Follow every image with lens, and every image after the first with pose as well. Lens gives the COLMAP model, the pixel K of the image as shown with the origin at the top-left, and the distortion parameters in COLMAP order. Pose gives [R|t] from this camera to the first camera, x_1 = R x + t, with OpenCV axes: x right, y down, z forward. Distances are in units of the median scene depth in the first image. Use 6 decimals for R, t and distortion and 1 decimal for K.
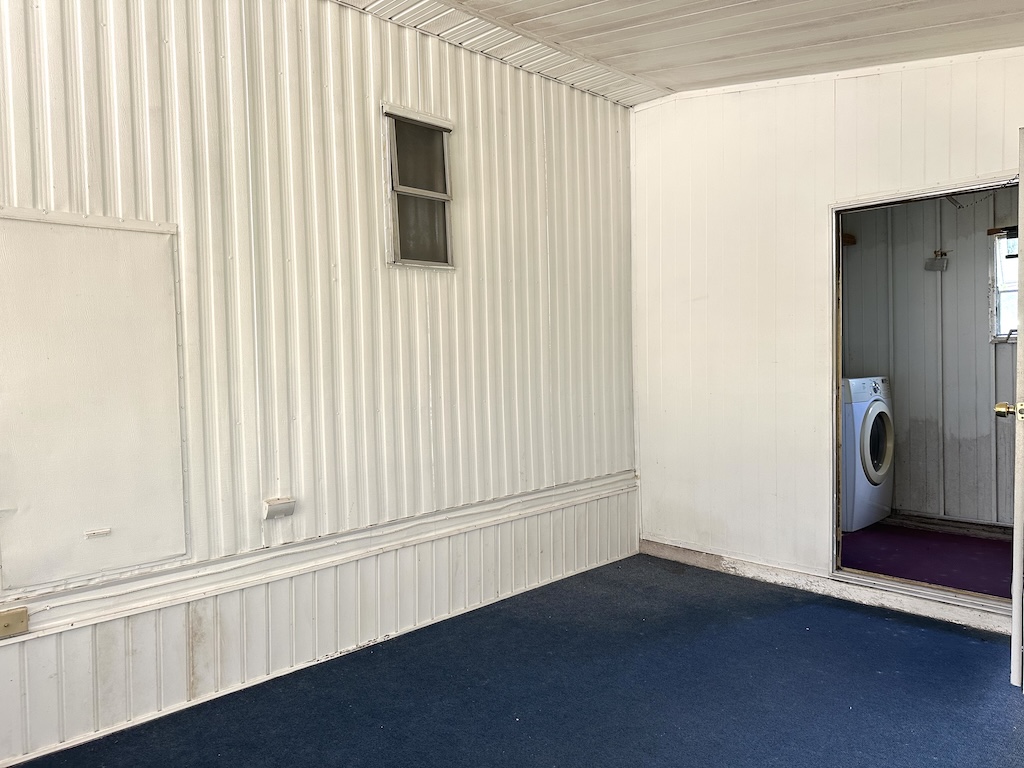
lens RADIAL K [[734.9, 0, 500.1], [0, 734.9, 373.2], [0, 0, 1]] dist [0.022170, -0.022783]
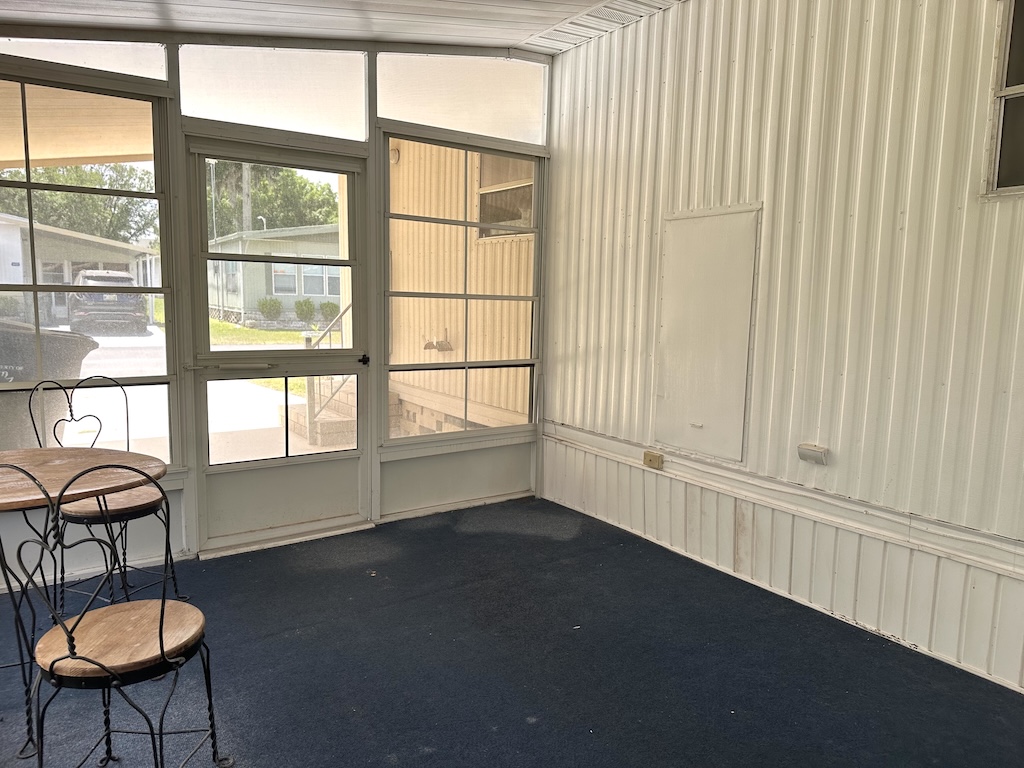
lens RADIAL K [[734.9, 0, 511.7], [0, 734.9, 392.6], [0, 0, 1]] dist [0.022170, -0.022783]
pose [[-0.193495, 0.144054, -0.970468, 0.764293], [-0.035754, 0.987470, 0.153706, -0.051118], [0.980450, 0.064440, -0.185920, 0.719064]]
